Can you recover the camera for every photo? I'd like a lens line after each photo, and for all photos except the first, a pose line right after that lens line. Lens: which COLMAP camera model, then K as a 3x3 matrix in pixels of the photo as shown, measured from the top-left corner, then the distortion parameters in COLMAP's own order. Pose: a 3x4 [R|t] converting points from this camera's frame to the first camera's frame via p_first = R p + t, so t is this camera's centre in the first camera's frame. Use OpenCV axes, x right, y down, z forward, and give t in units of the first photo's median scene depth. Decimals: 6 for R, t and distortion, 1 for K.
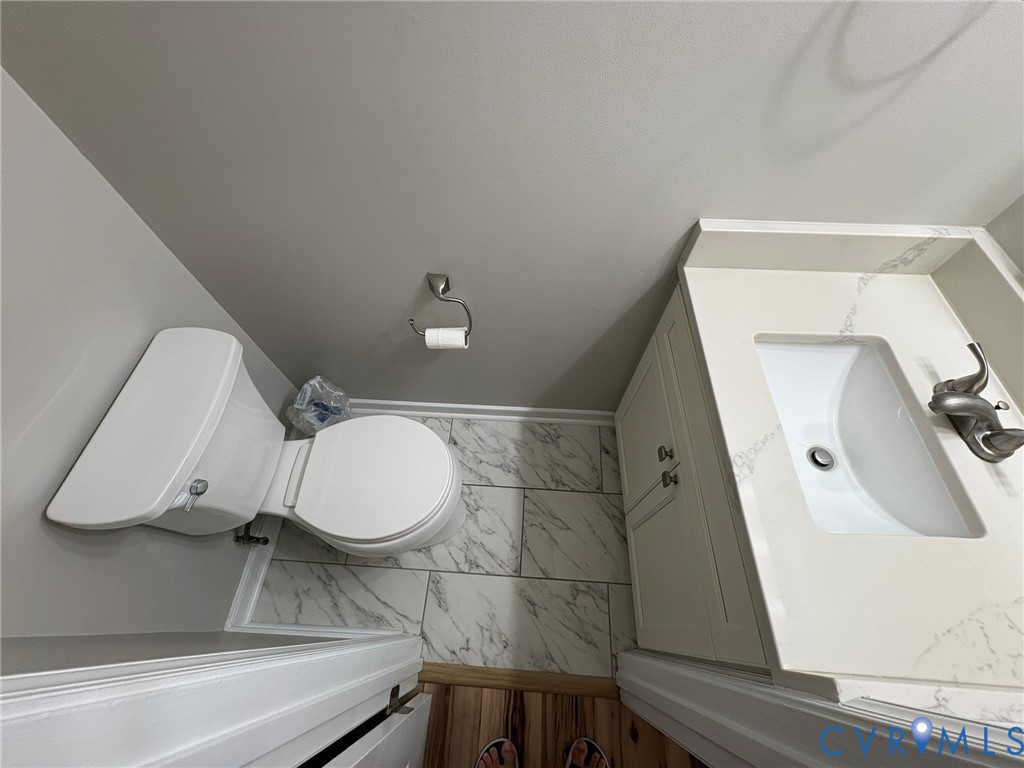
lens RADIAL K [[408.8, 0, 498.4], [0, 408.8, 382.4], [0, 0, 1]] dist [0.001120, 0.000179]
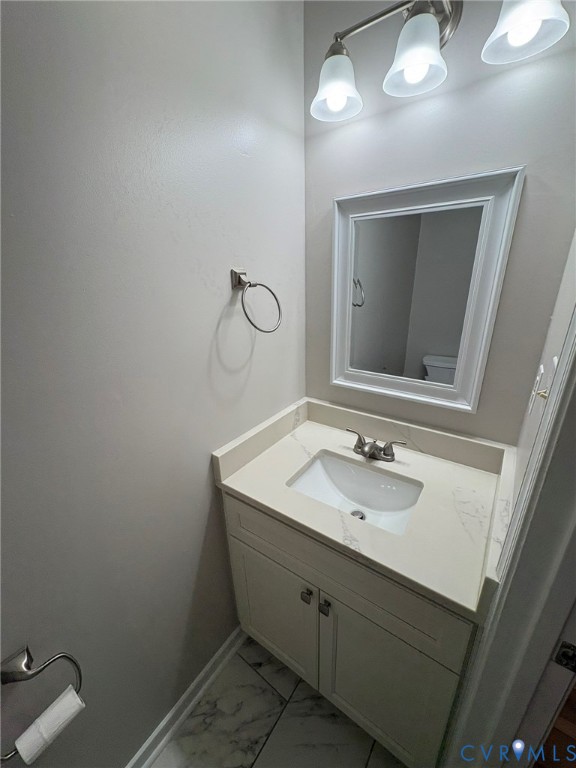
lens RADIAL K [[306.6, 0, 290.3], [0, 306.6, 383.2], [0, 0, 1]] dist [0.001120, 0.000179]
pose [[0.542006, -0.303037, 0.783835, -0.182698], [0.735600, 0.622085, -0.268149, -0.020602], [-0.406353, 0.721928, 0.560087, 0.006280]]
